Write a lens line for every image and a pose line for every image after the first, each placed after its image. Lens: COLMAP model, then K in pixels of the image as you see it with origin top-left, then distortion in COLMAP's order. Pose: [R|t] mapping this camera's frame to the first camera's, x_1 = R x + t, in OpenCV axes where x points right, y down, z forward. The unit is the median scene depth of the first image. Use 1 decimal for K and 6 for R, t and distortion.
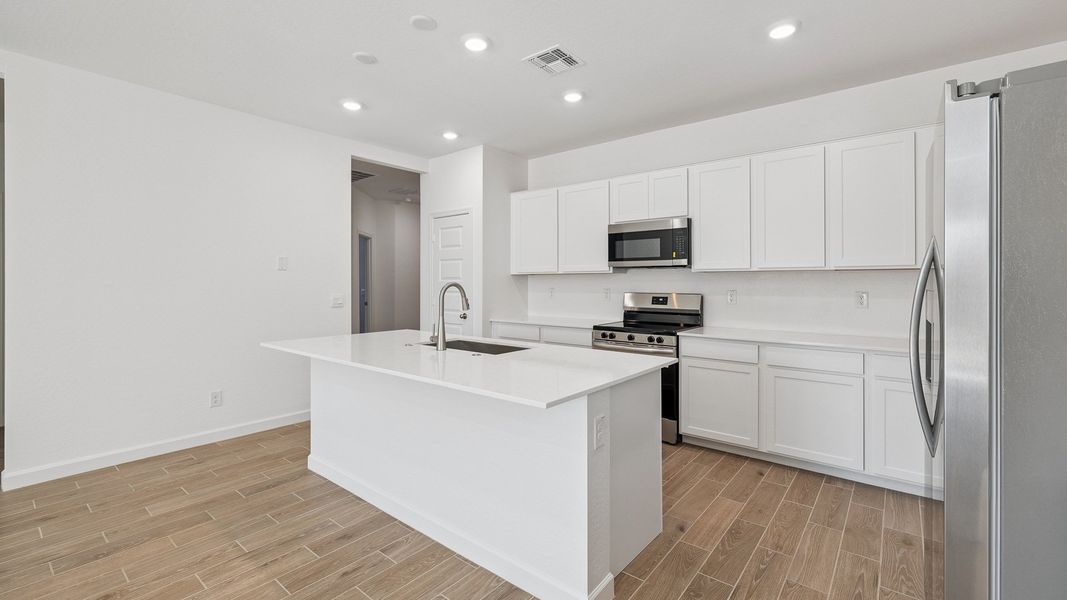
lens RADIAL K [[461.9, 0, 538.8], [0, 461.9, 281.9], [0, 0, 1]] dist [0.014848, -0.001503]
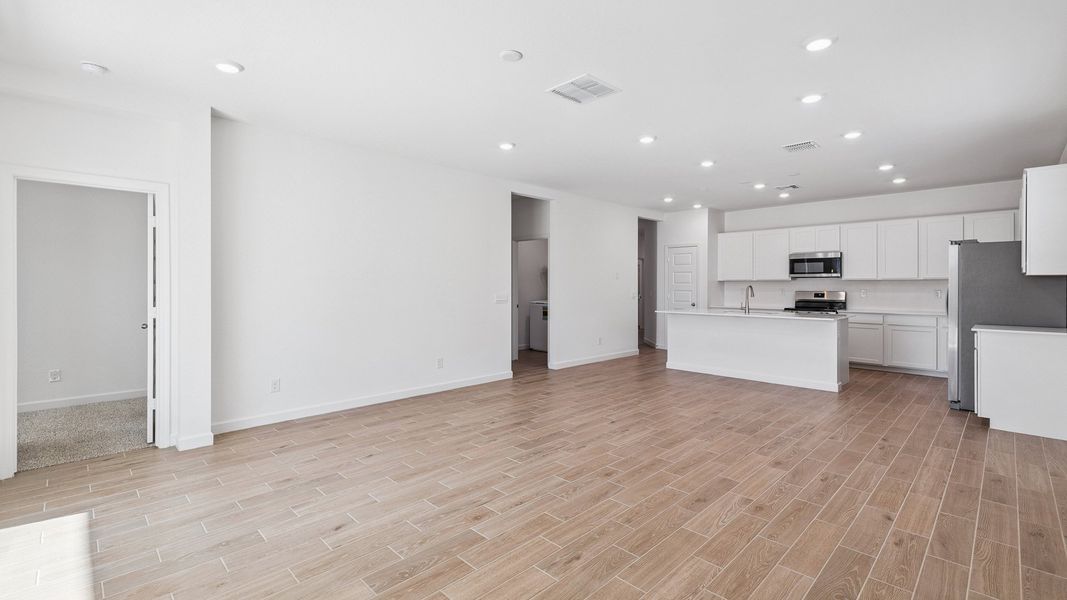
lens RADIAL K [[461.9, 0, 549.9], [0, 461.9, 286.7], [0, 0, 1]] dist [0.014848, -0.001503]
pose [[0.994265, 0.000495, -0.106944, -0.652830], [-0.000287, 0.999998, 0.001963, 0.002915], [0.106945, -0.001921, 0.994263, -1.022808]]
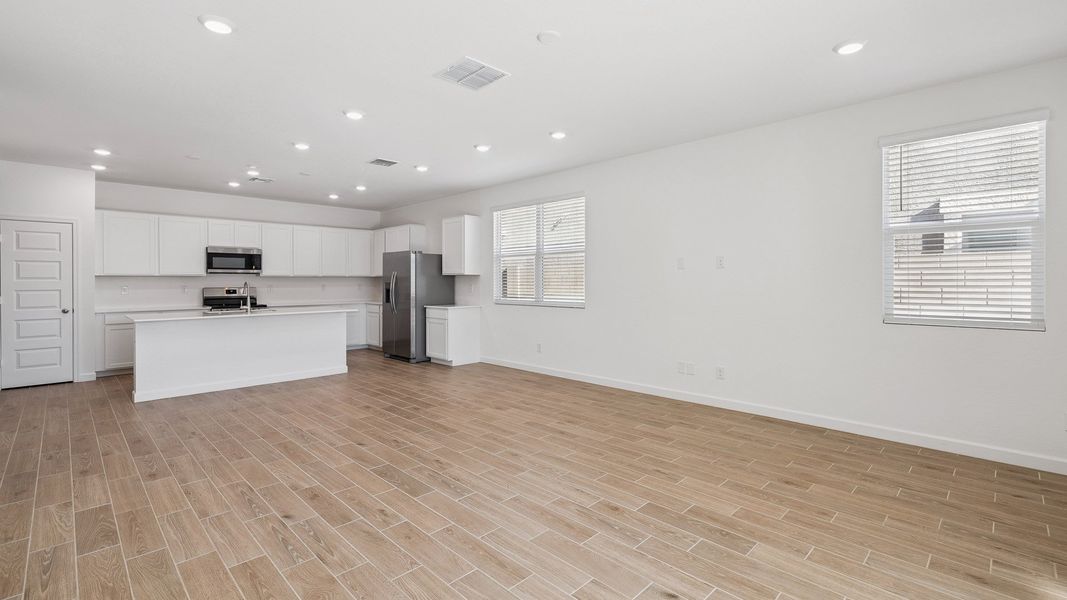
lens RADIAL K [[461.9, 0, 517.6], [0, 461.9, 284.2], [0, 0, 1]] dist [0.014848, -0.001503]
pose [[0.150047, -0.007574, 0.988650, -1.447704], [0.004532, 0.999965, 0.006973, 0.003677], [-0.988668, 0.003434, 0.150076, -0.388529]]
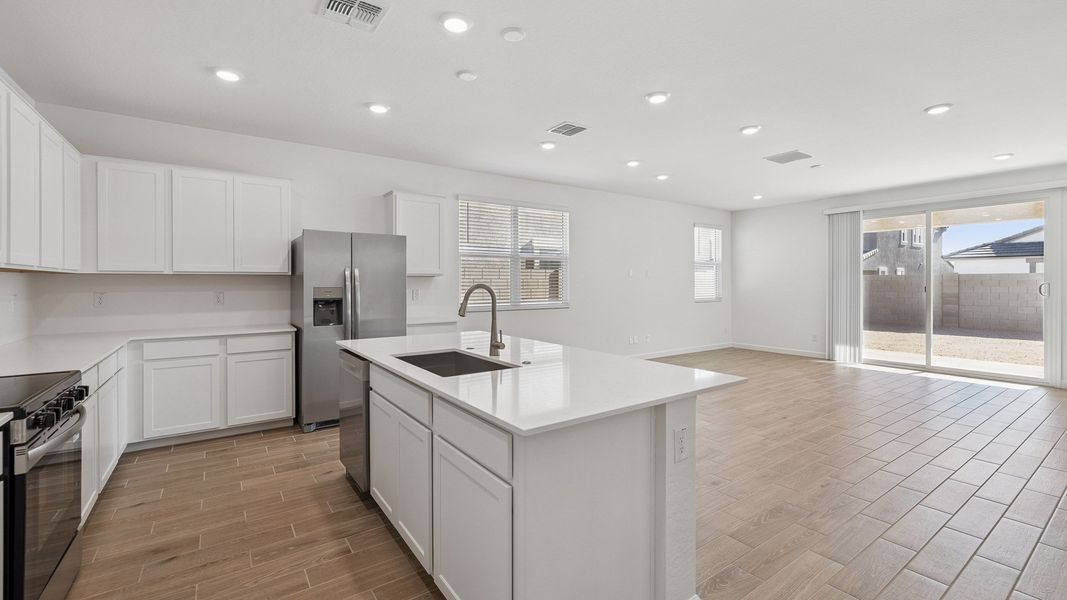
lens RADIAL K [[461.9, 0, 522.7], [0, 461.9, 284.4], [0, 0, 1]] dist [0.014848, -0.001503]
pose [[-0.953541, 0.001151, 0.301262, -0.366635], [0.001083, 0.999999, -0.000394, 0.002425], [-0.301263, -0.000049, -0.953541, 1.257971]]
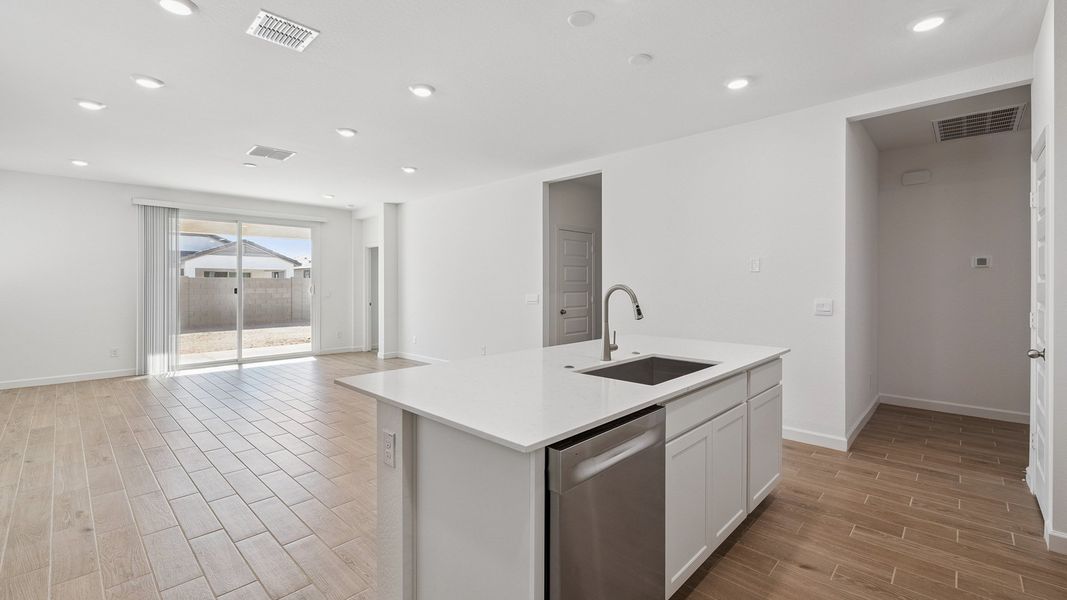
lens RADIAL K [[461.9, 0, 539.1], [0, 461.9, 285.5], [0, 0, 1]] dist [0.014848, -0.001503]
pose [[-0.106560, 0.003546, -0.994300, 0.468597], [0.004023, 0.999987, 0.003135, -0.001399], [0.994298, -0.003666, -0.106573, 0.645995]]
